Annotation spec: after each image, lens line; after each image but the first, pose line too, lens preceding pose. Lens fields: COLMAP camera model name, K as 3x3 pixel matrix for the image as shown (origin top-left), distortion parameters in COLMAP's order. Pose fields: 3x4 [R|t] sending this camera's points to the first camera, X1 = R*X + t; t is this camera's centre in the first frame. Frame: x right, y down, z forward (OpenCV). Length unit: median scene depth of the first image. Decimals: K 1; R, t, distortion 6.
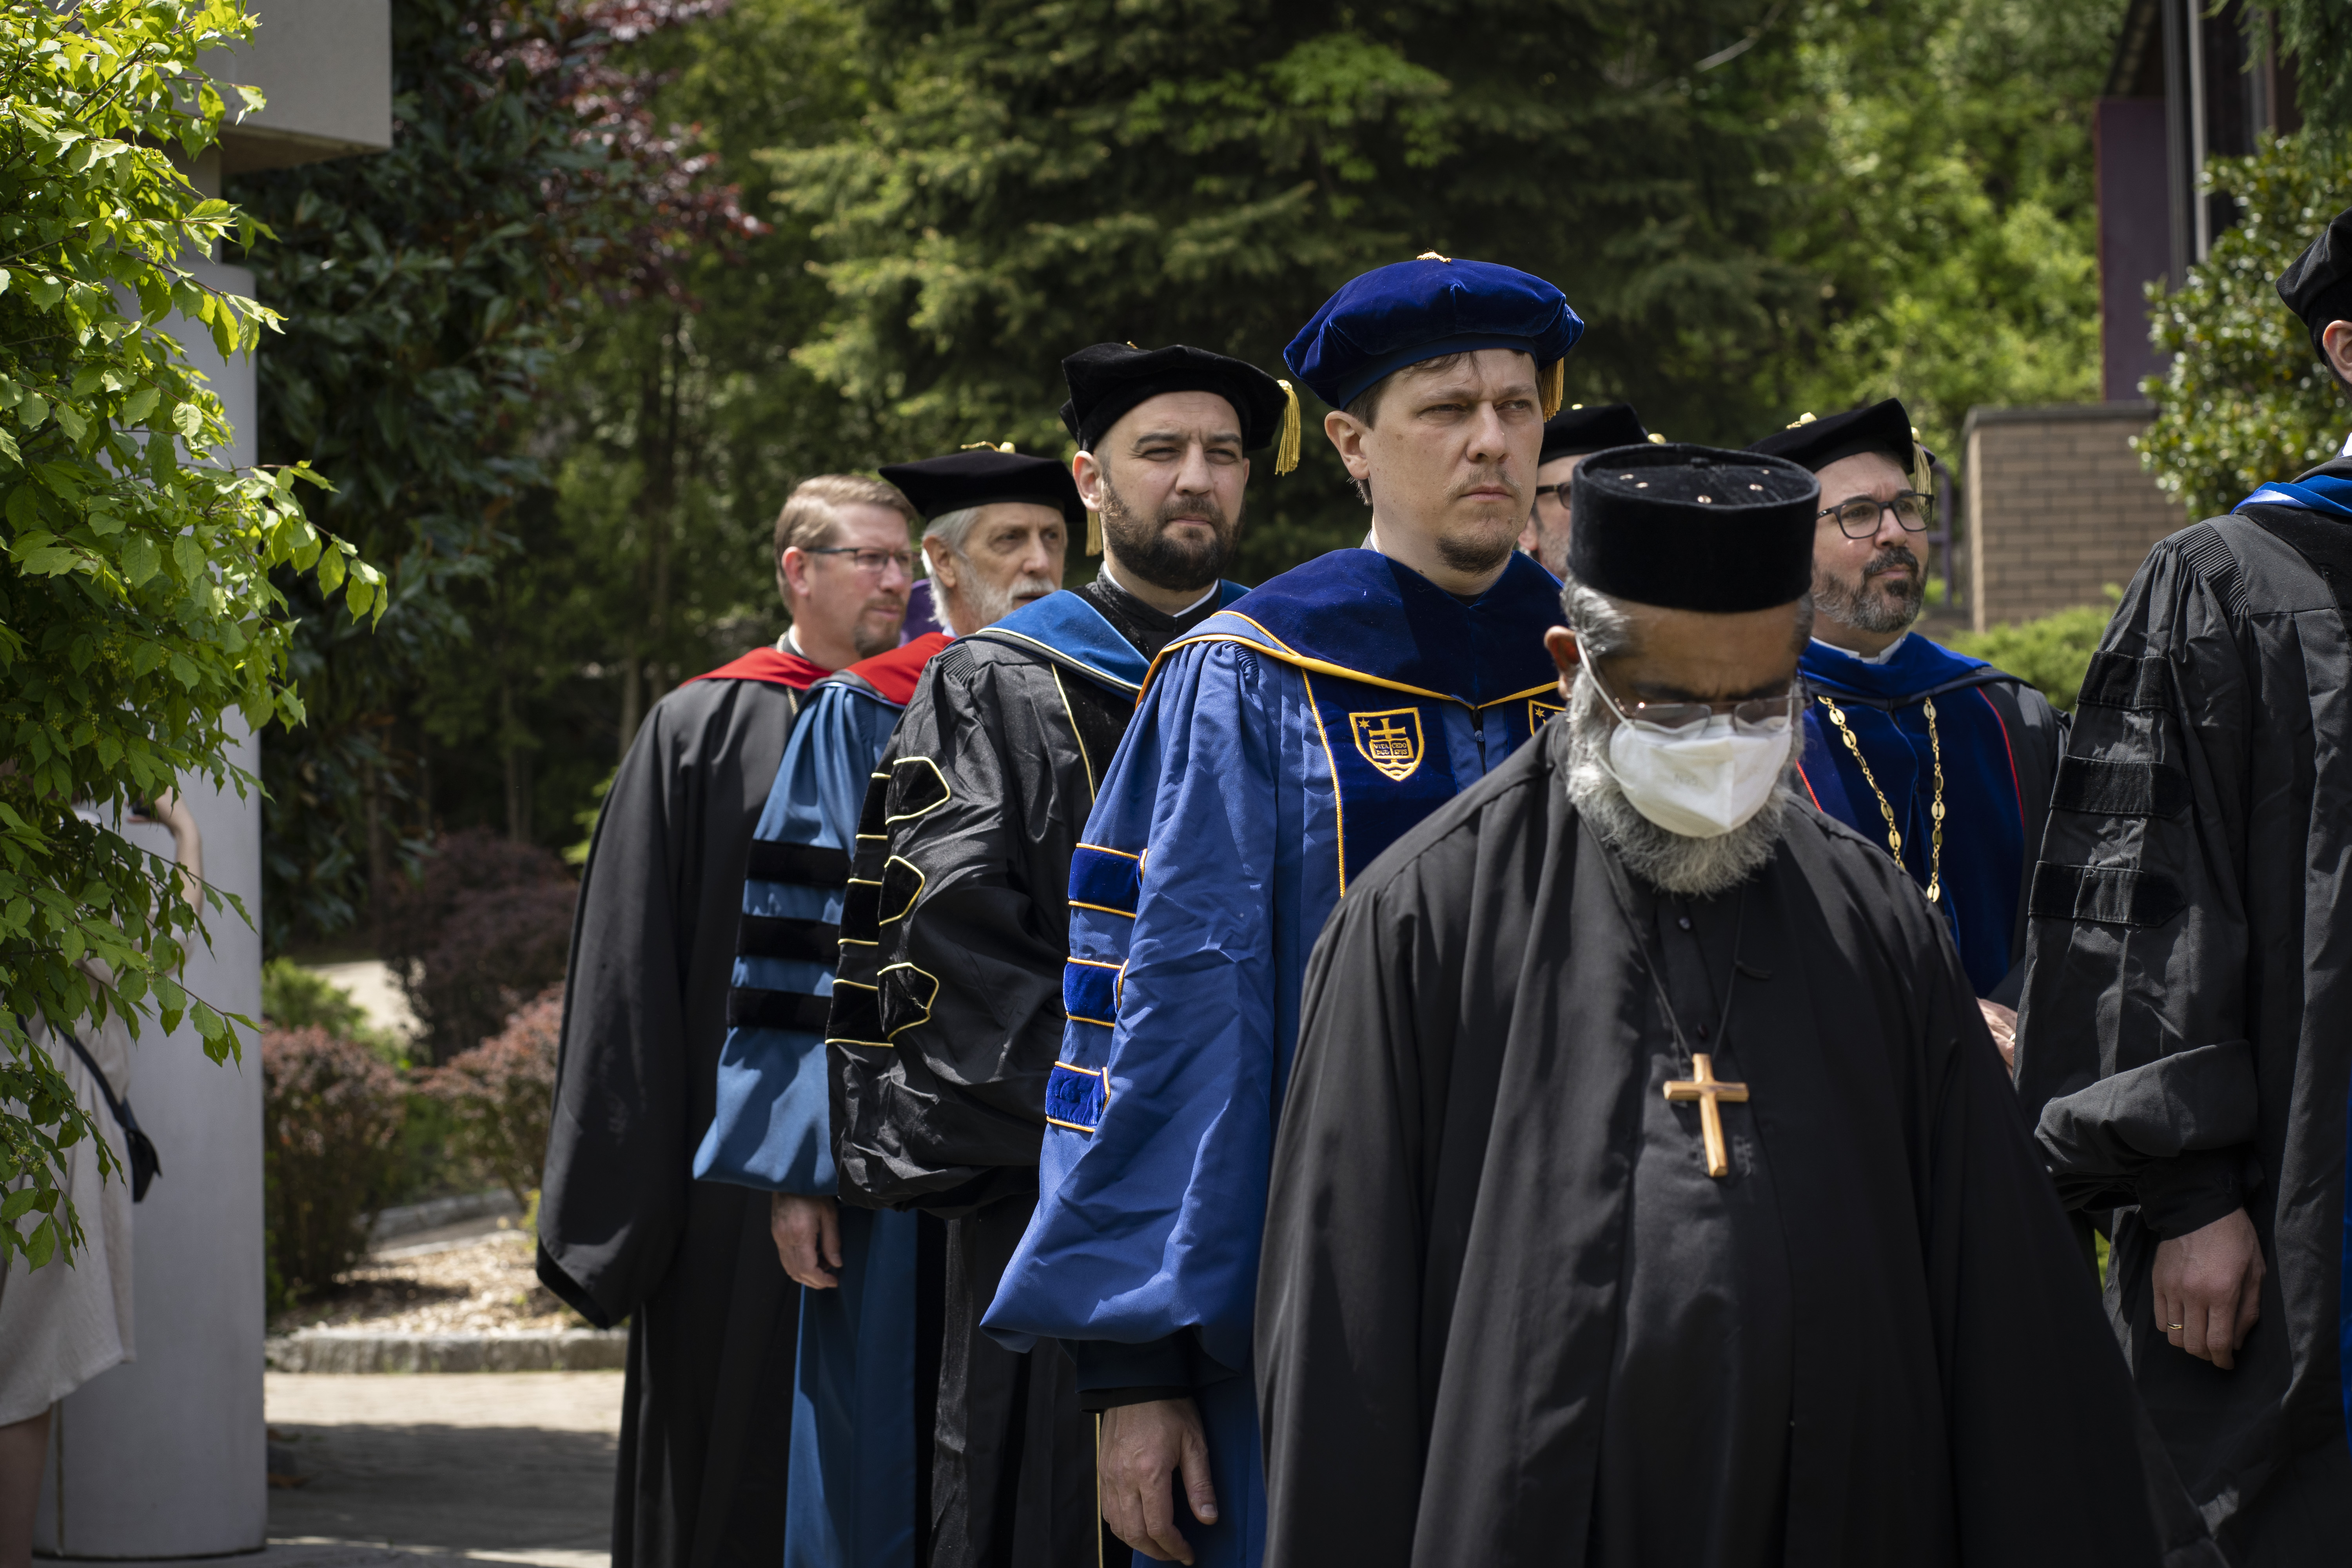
lens RADIAL K [[5447.6, 0, 1173.2], [0, 5447.6, 870.4], [0, 0, 1]] dist [0.050265, -0.928292]
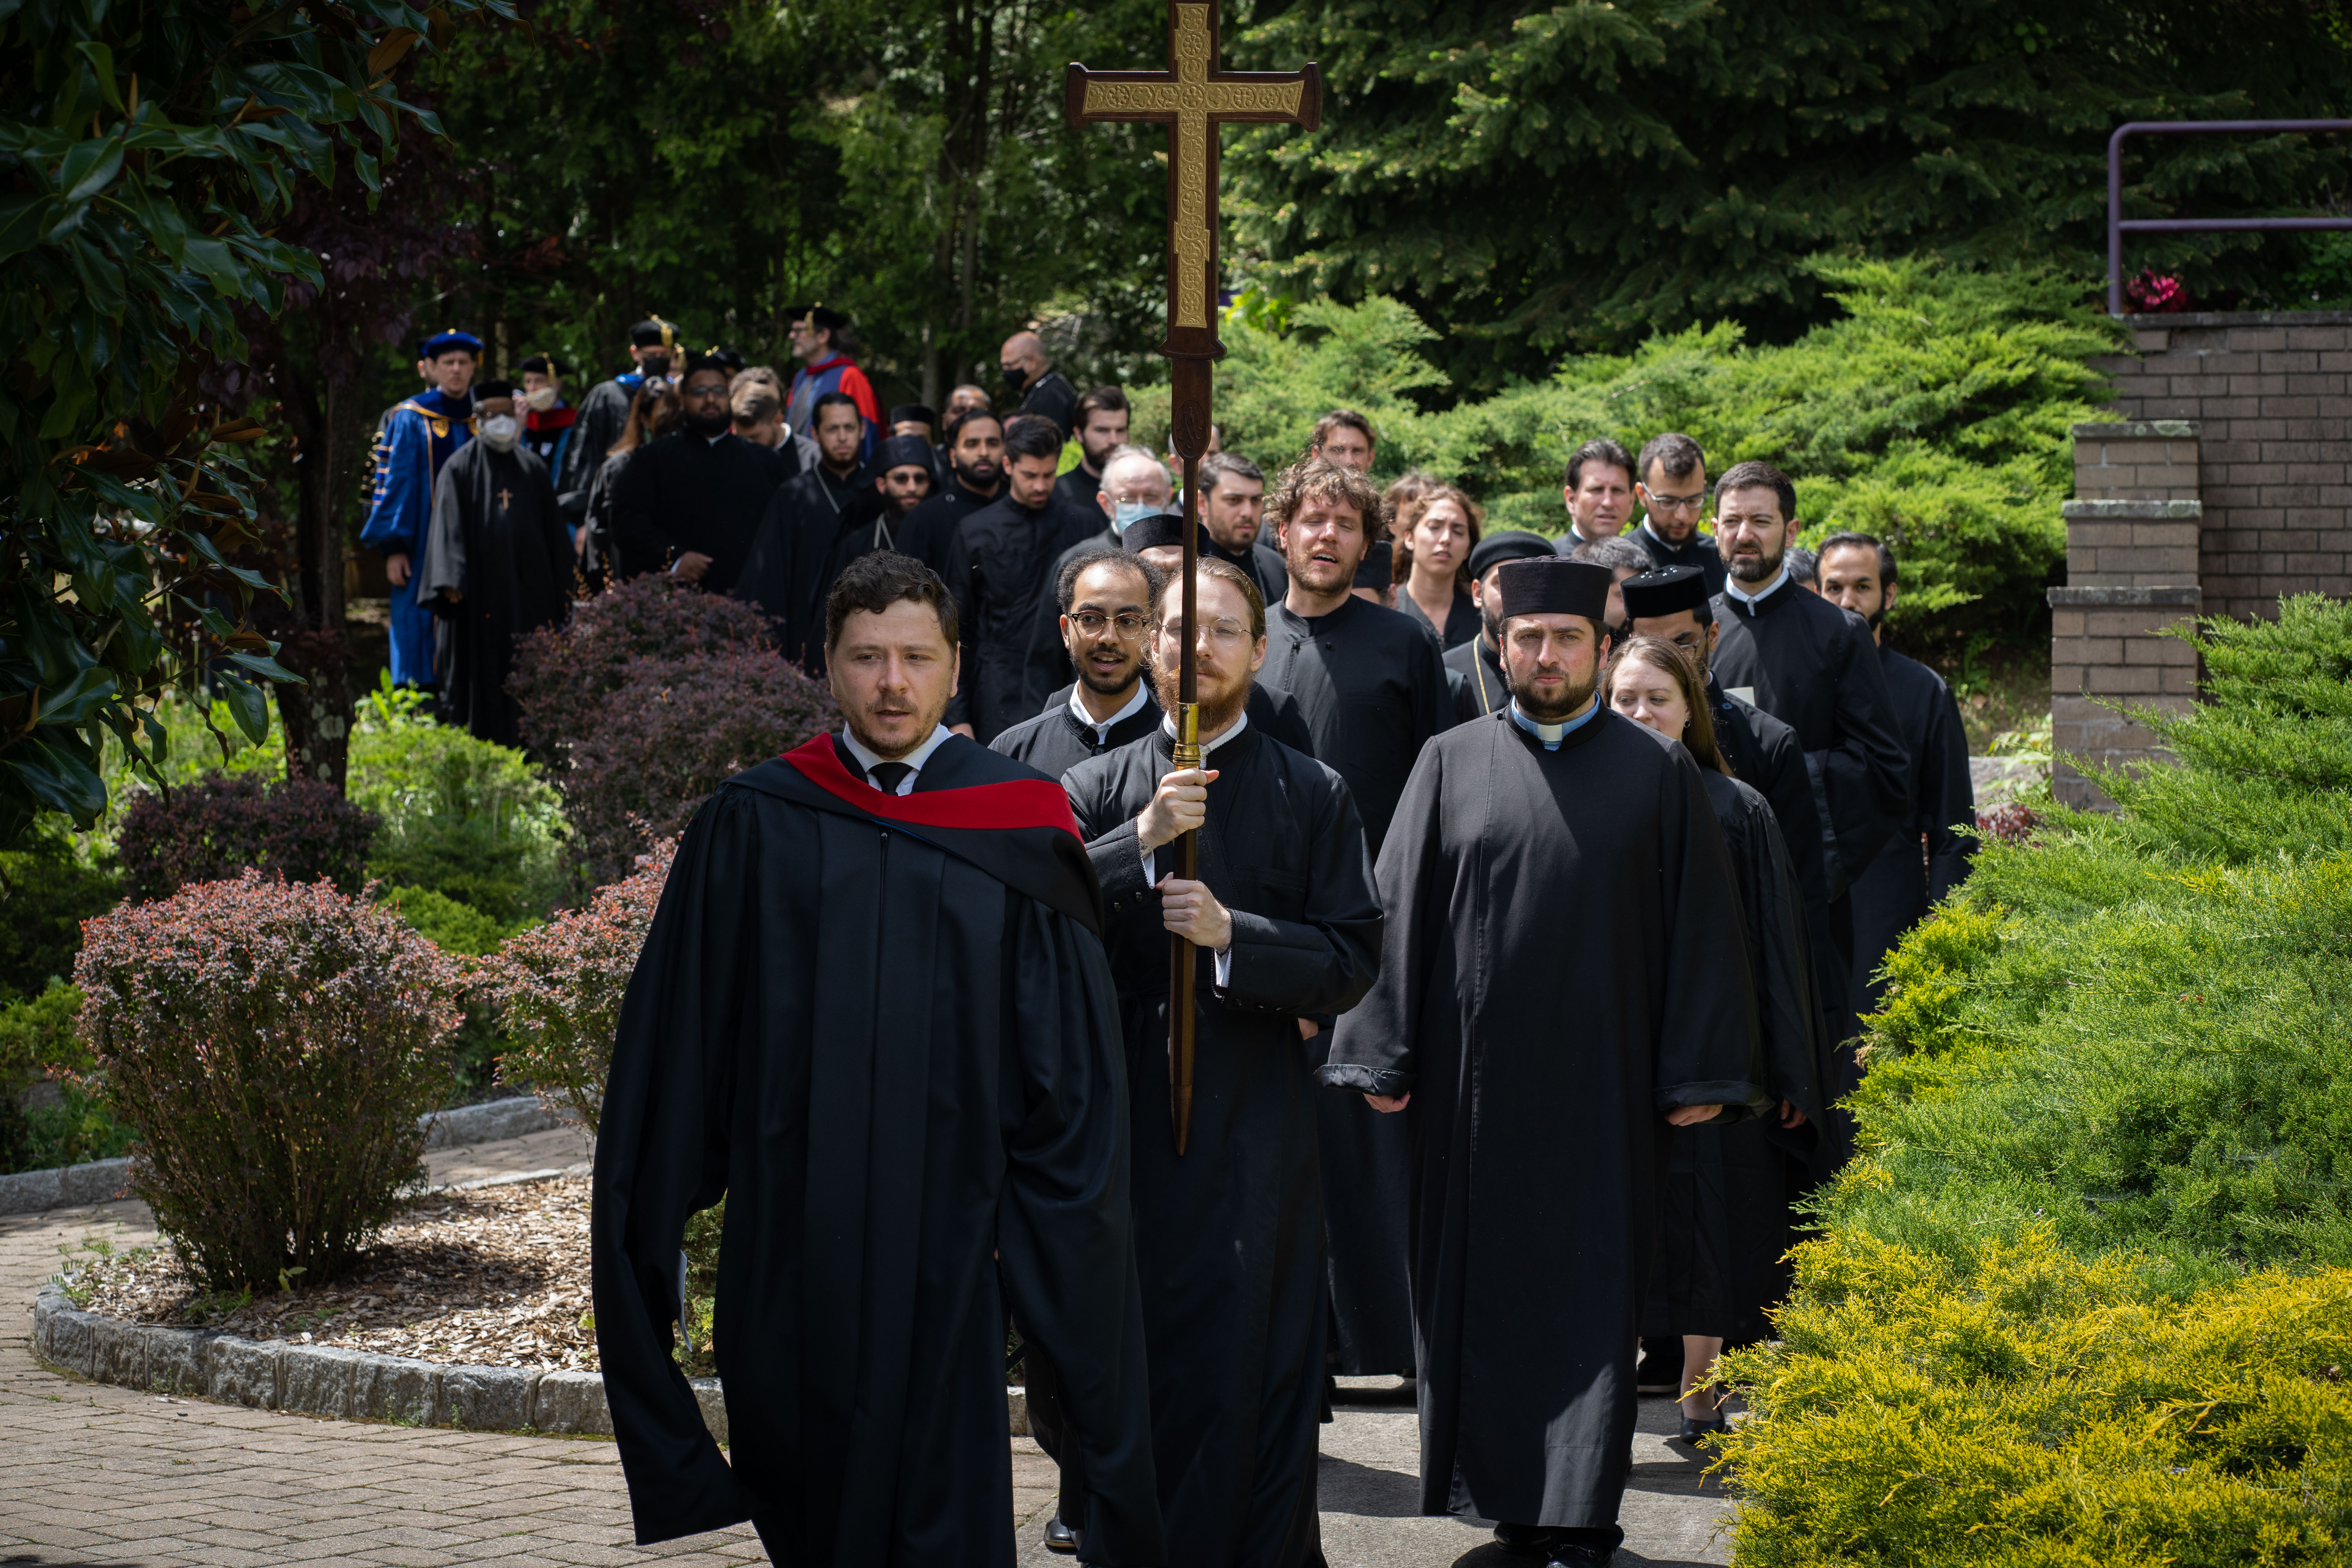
lens RADIAL K [[5447.6, 0, 1173.2], [0, 5447.6, 870.4], [0, 0, 1]] dist [0.050265, -0.928292]
pose [[0.997215, 0.023016, -0.070942, -0.004638], [-0.019190, 0.998349, 0.054140, -0.015379], [0.072071, -0.052628, 0.996010, 0.451305]]
